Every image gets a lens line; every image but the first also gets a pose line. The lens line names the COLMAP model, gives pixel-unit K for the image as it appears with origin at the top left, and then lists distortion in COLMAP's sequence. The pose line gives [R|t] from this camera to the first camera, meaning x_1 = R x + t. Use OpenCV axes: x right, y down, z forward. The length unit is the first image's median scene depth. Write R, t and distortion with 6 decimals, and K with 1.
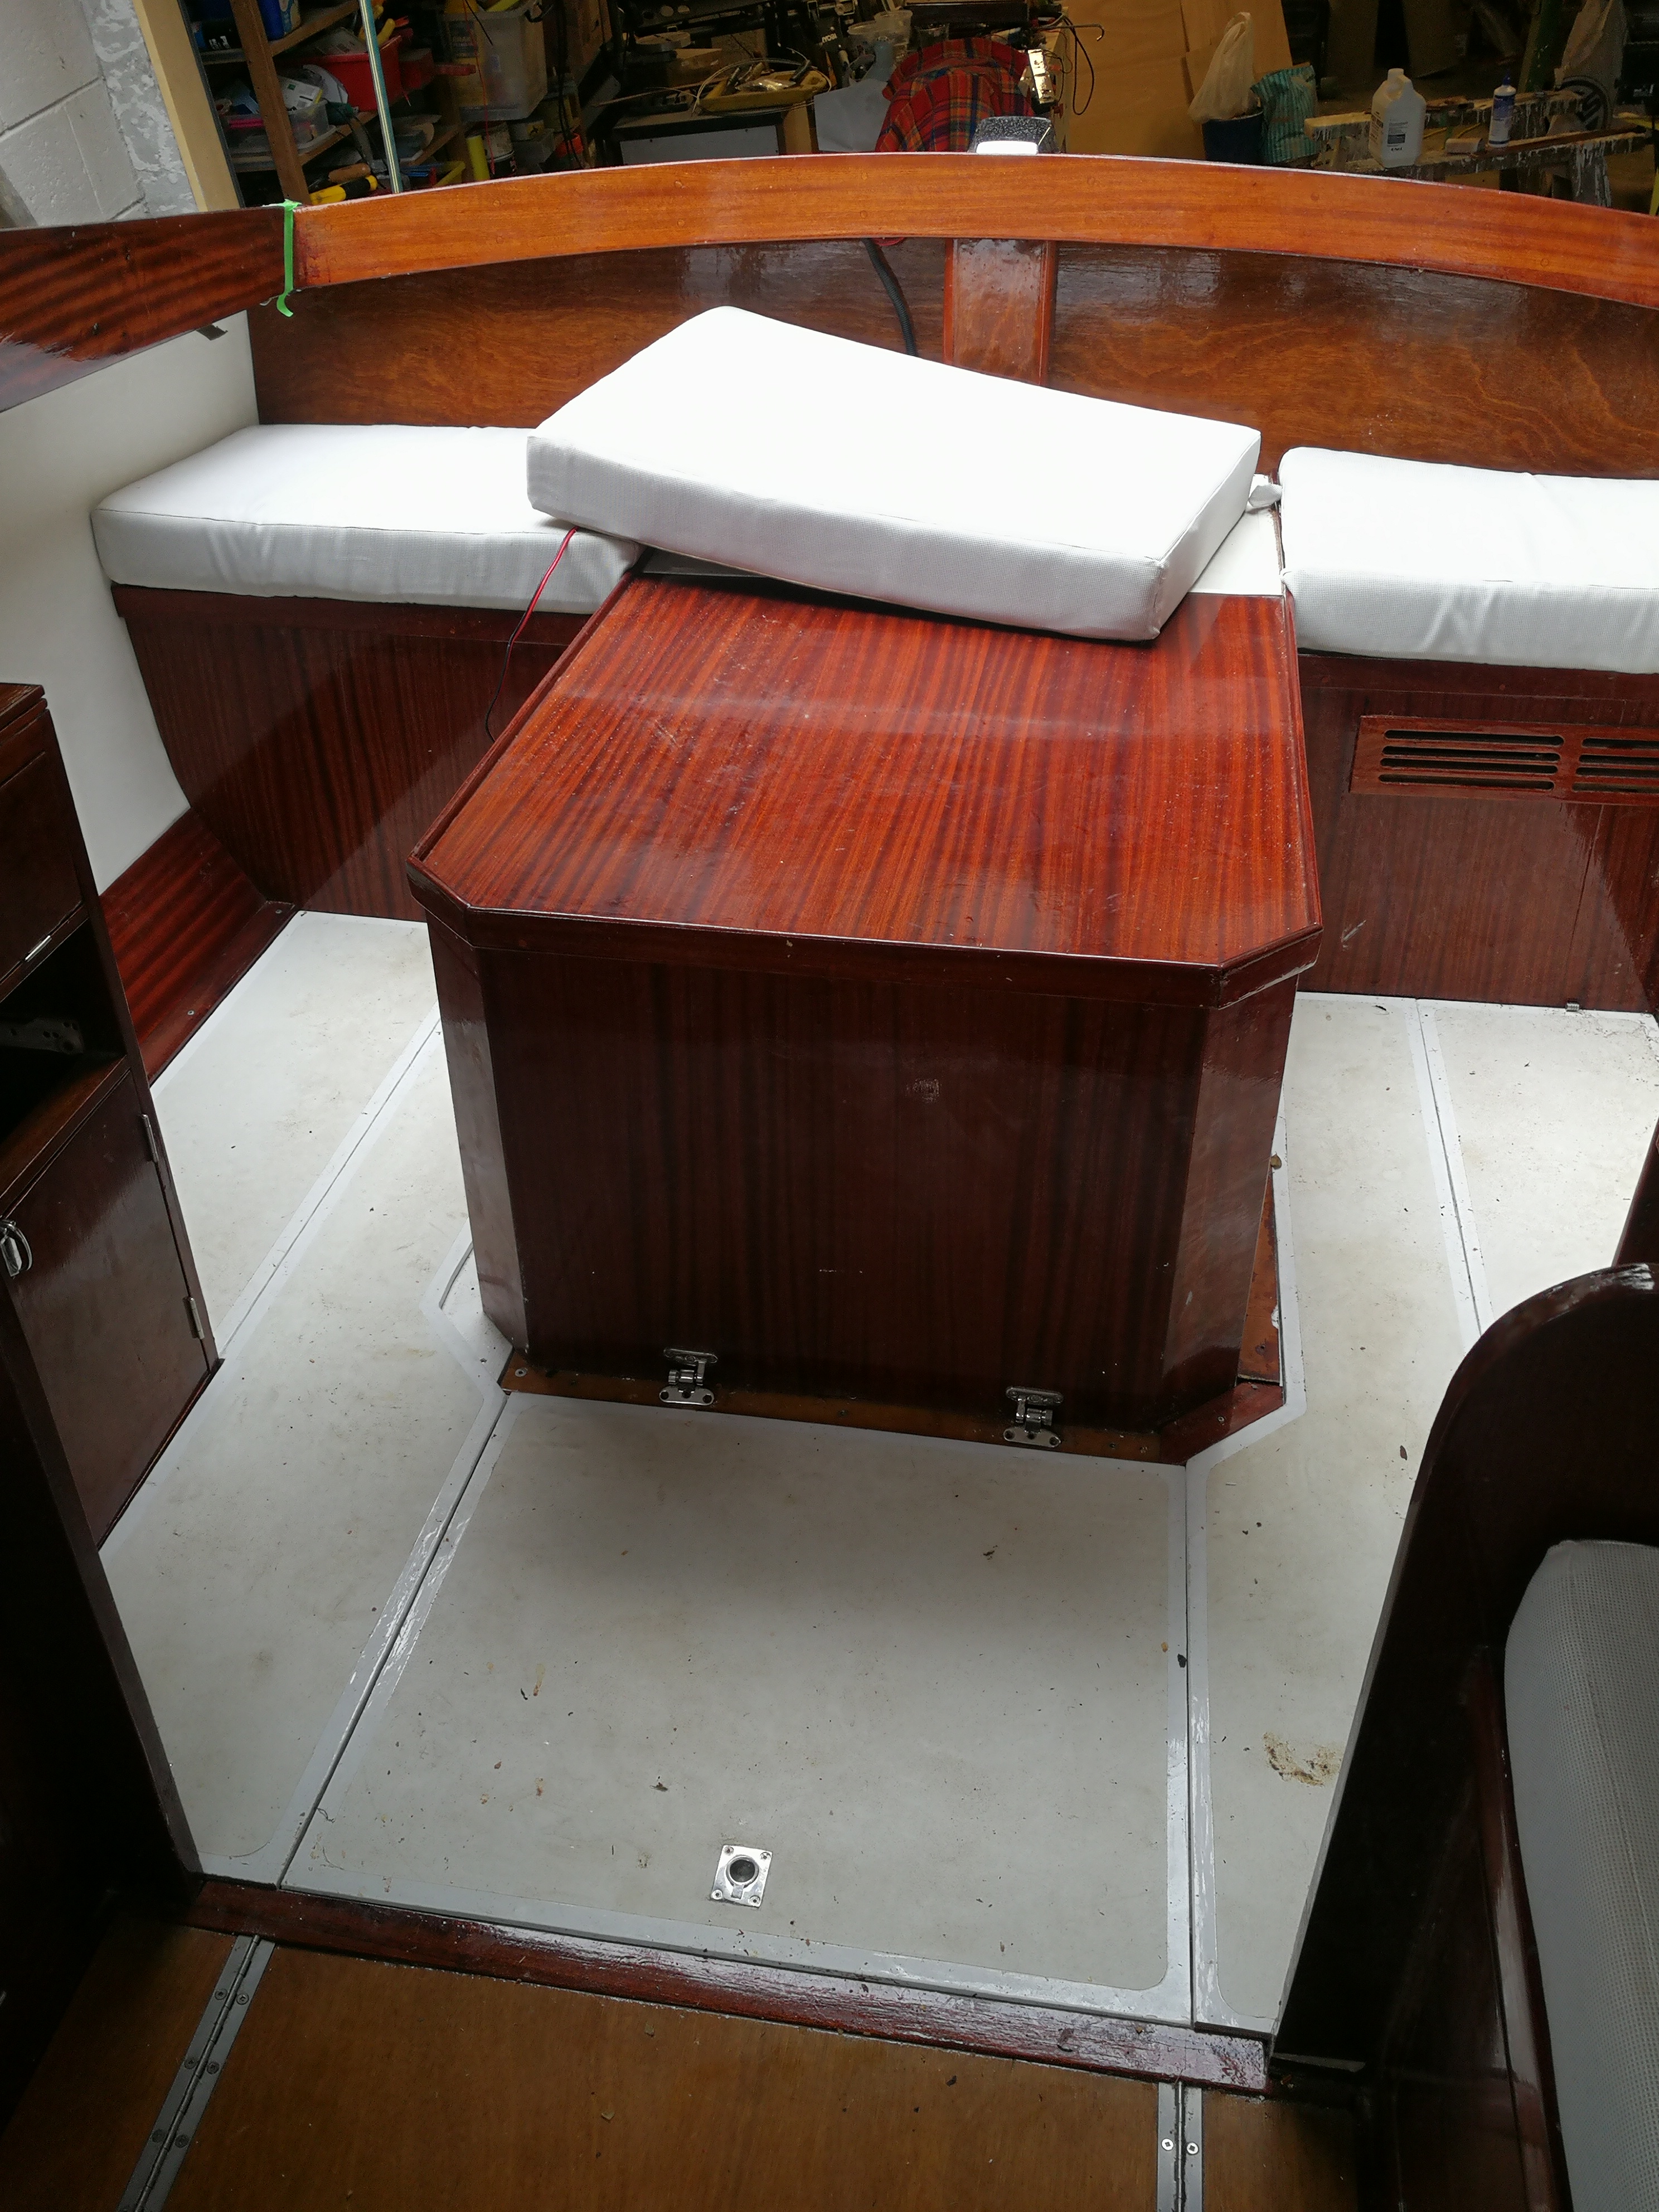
lens RADIAL K [[1807.8, 0, 829.5], [0, 1807.8, 1106.0], [0, 0, 1]] dist [0.007865, -0.011037]
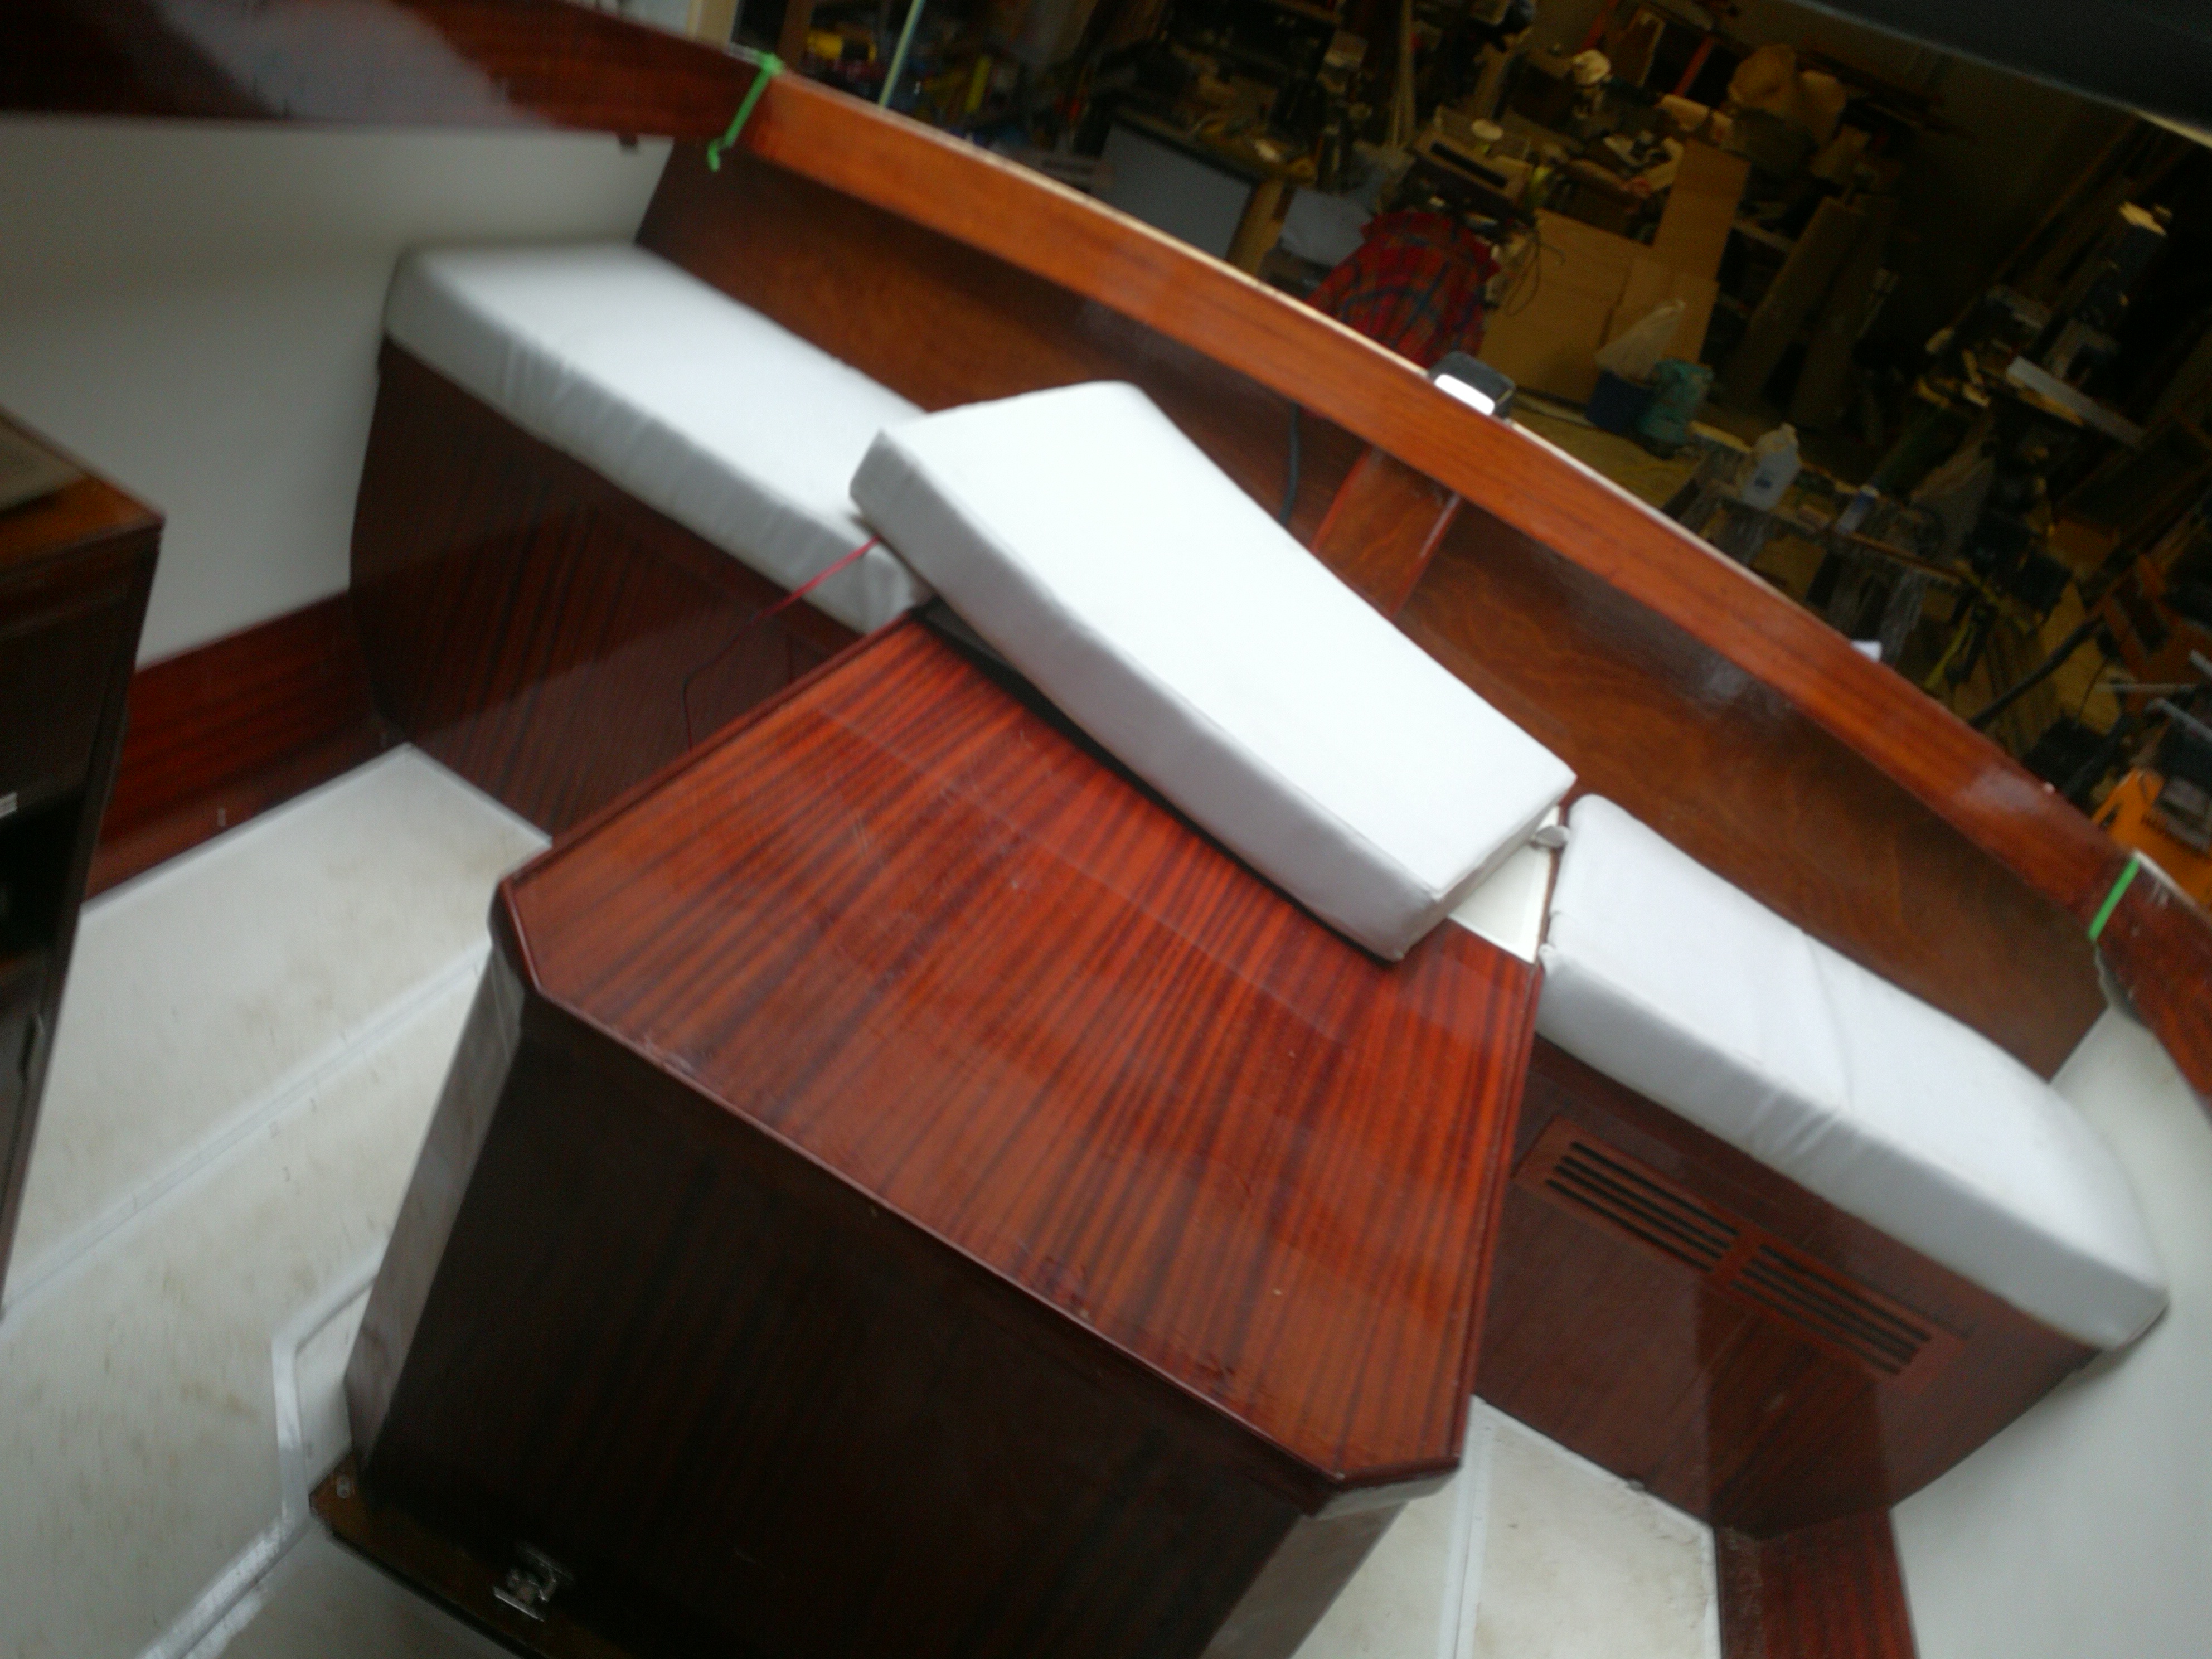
lens RADIAL K [[1725.2, 0, 1106.0], [0, 1725.2, 829.5], [0, 0, 1]] dist [0.054591, -0.068080]
pose [[0.889953, 0.449954, 0.074332, -0.035558], [-0.438647, 0.889140, -0.130454, -0.117335], [-0.124790, 0.083492, 0.988664, 0.131644]]
